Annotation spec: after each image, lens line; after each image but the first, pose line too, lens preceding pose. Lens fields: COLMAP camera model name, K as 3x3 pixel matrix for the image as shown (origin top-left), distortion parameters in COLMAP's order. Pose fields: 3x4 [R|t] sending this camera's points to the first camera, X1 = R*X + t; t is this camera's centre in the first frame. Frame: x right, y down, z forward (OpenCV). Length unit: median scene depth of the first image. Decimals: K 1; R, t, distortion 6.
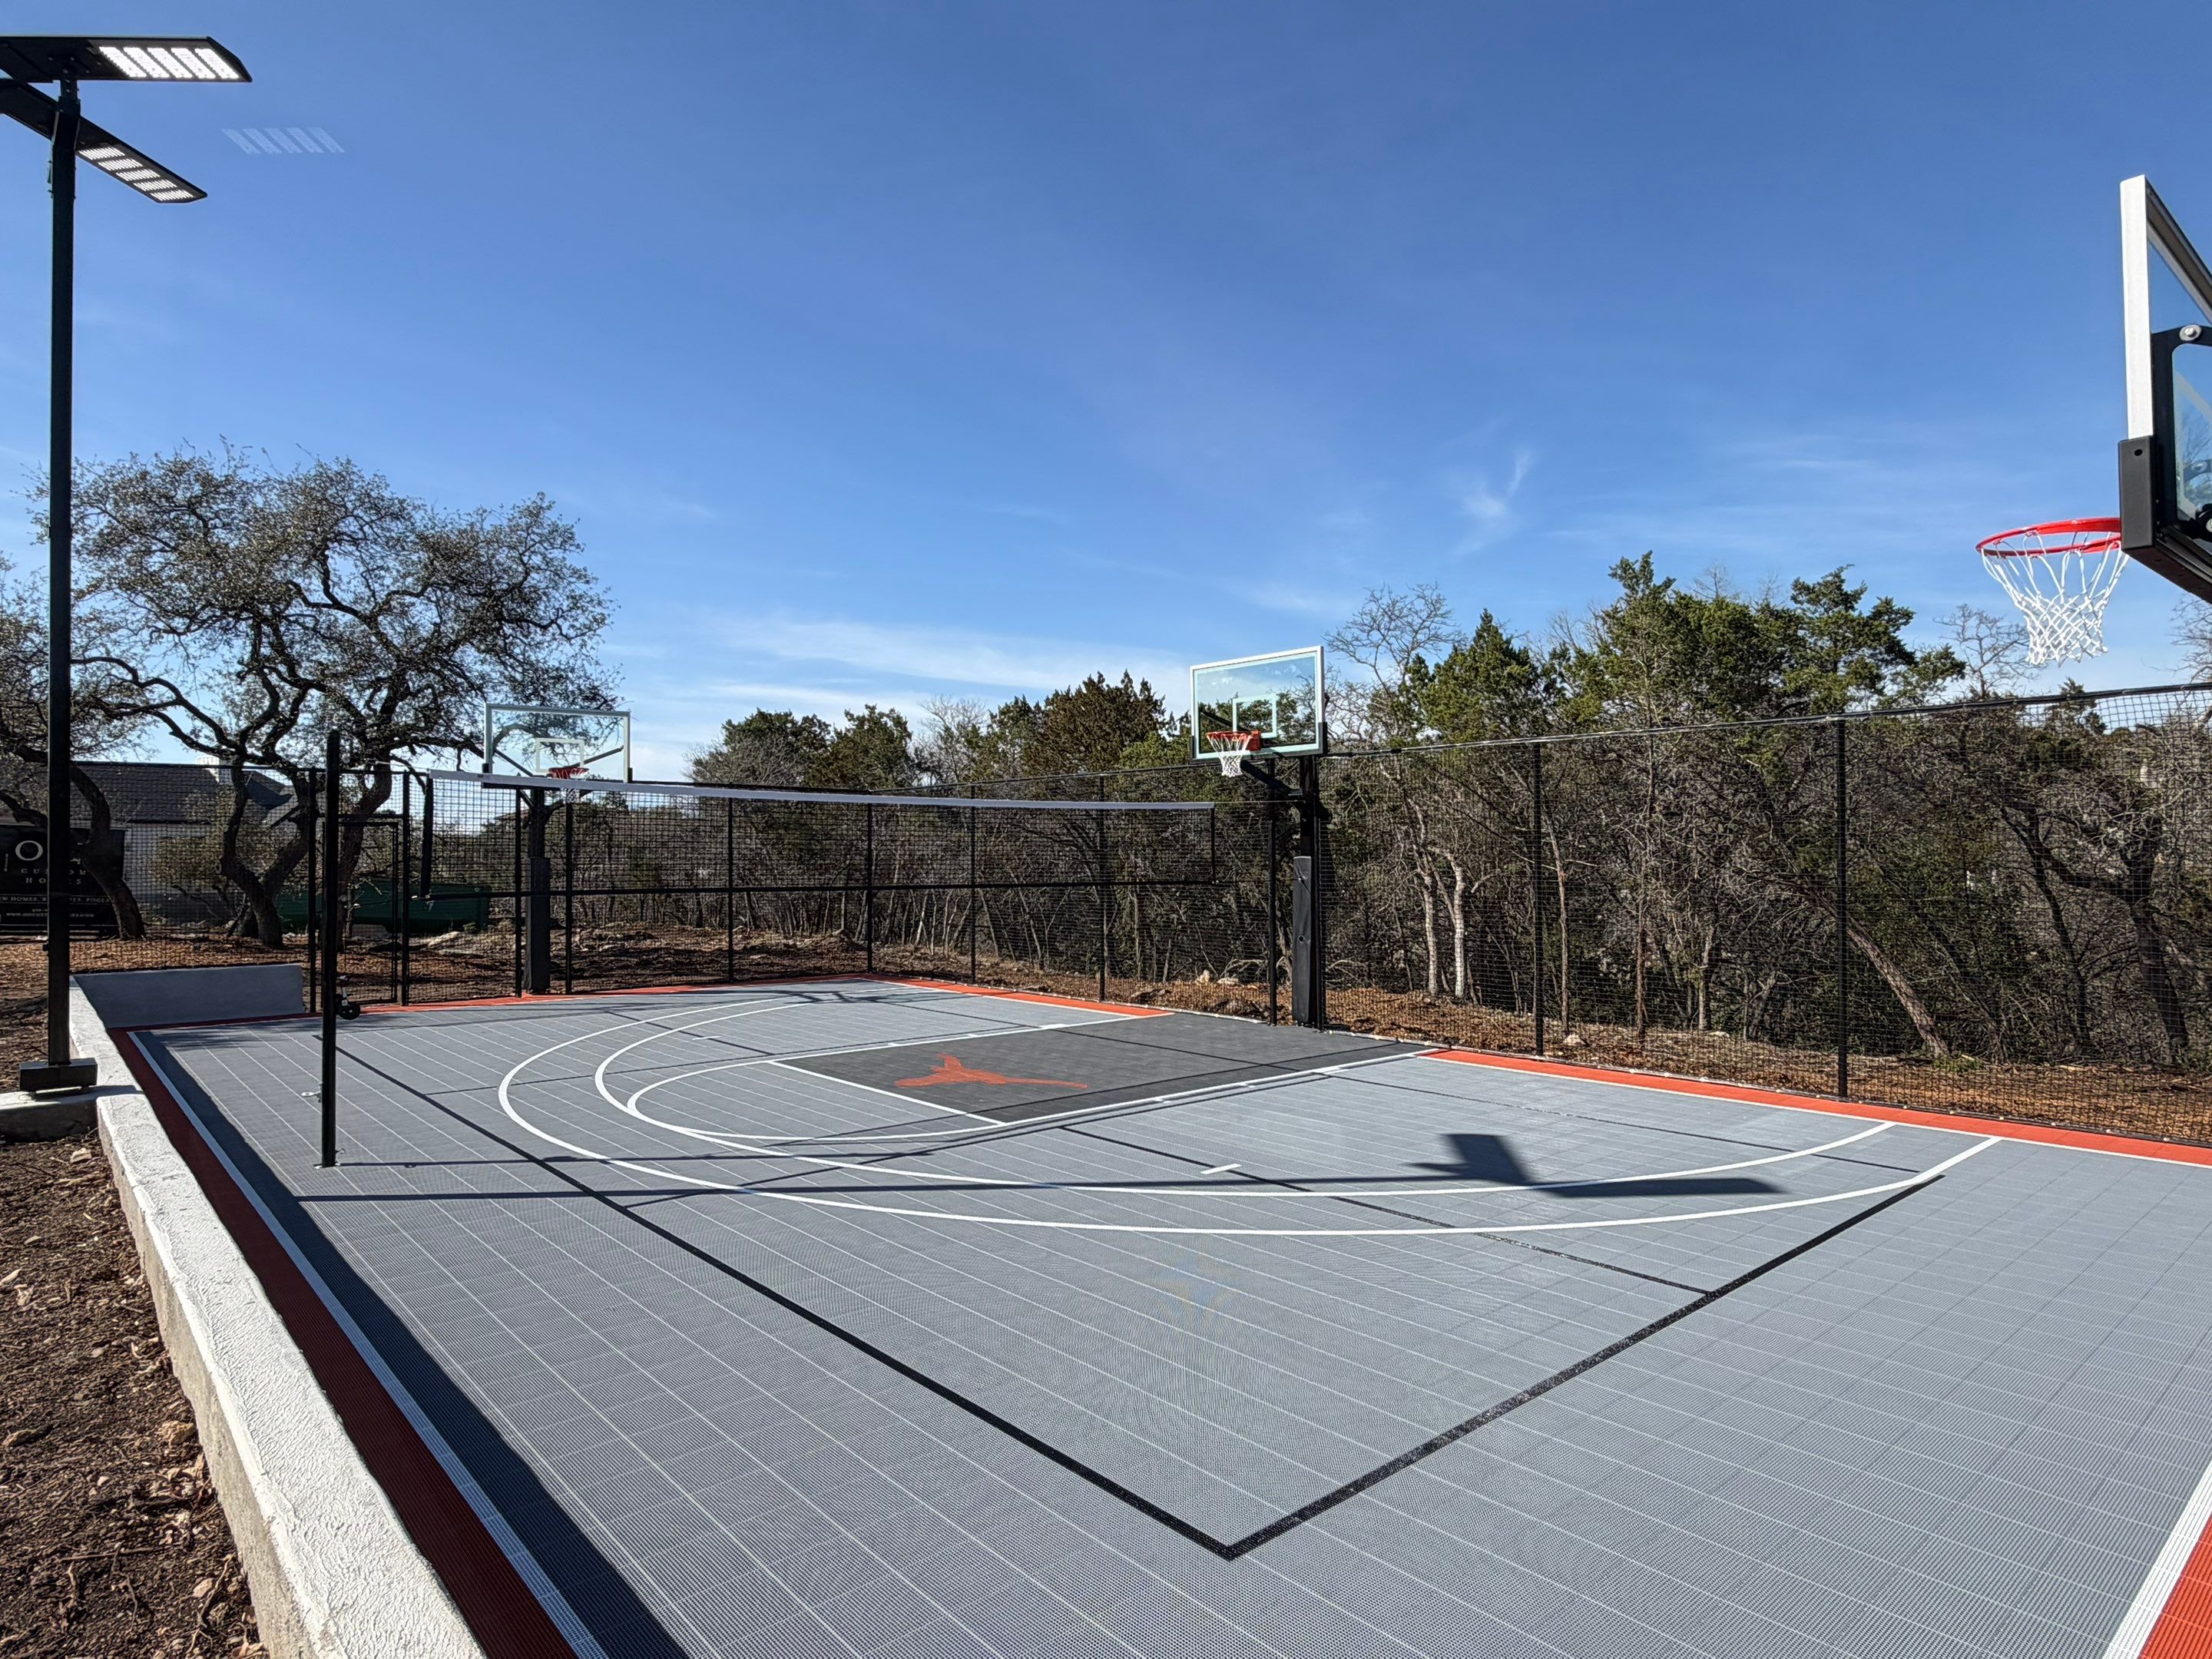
lens RADIAL K [[1570.0, 0, 1105.4], [0, 1570.0, 838.1], [0, 0, 1]] dist [0.052914, -0.072912]
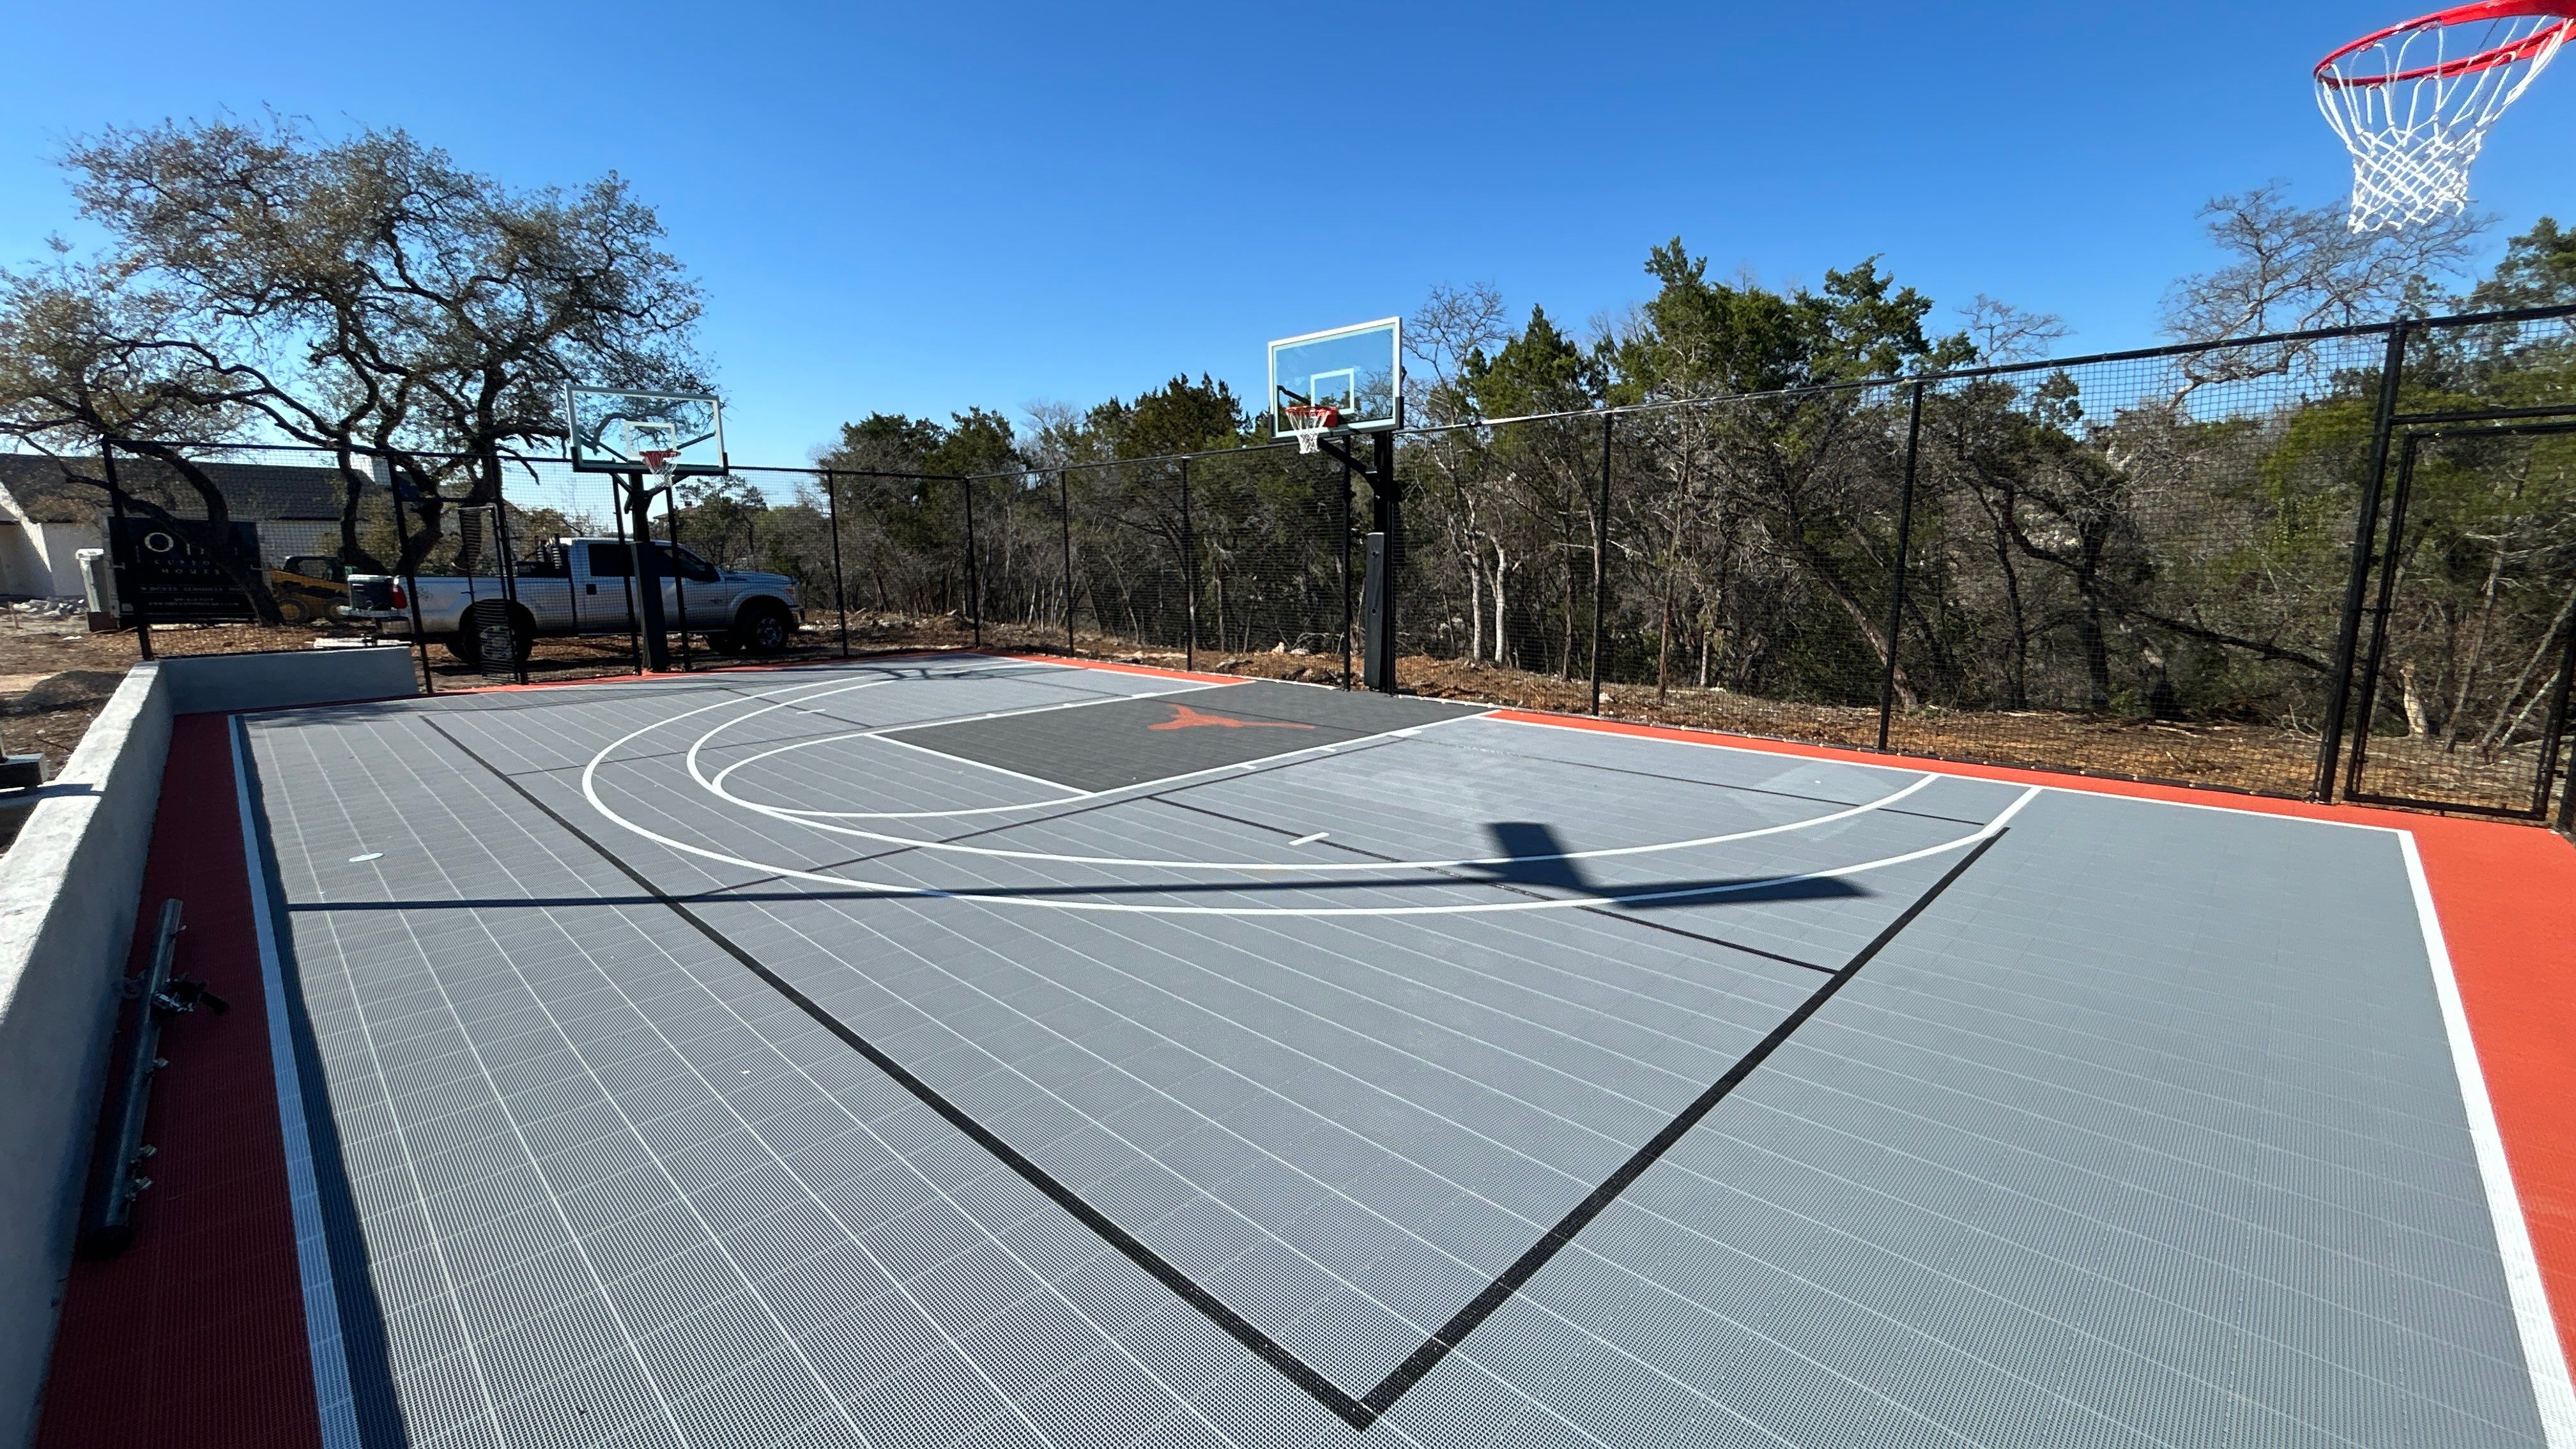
lens RADIAL K [[1049.0, 0, 1288.0], [0, 1049.0, 724.5], [0, 0, 1]] dist [-0.002675, 0.000000]
pose [[0.996386, -0.020047, 0.082540, 0.004822], [0.006821, 0.987497, 0.157490, 0.024478], [-0.084665, -0.156358, 0.984065, 0.257023]]
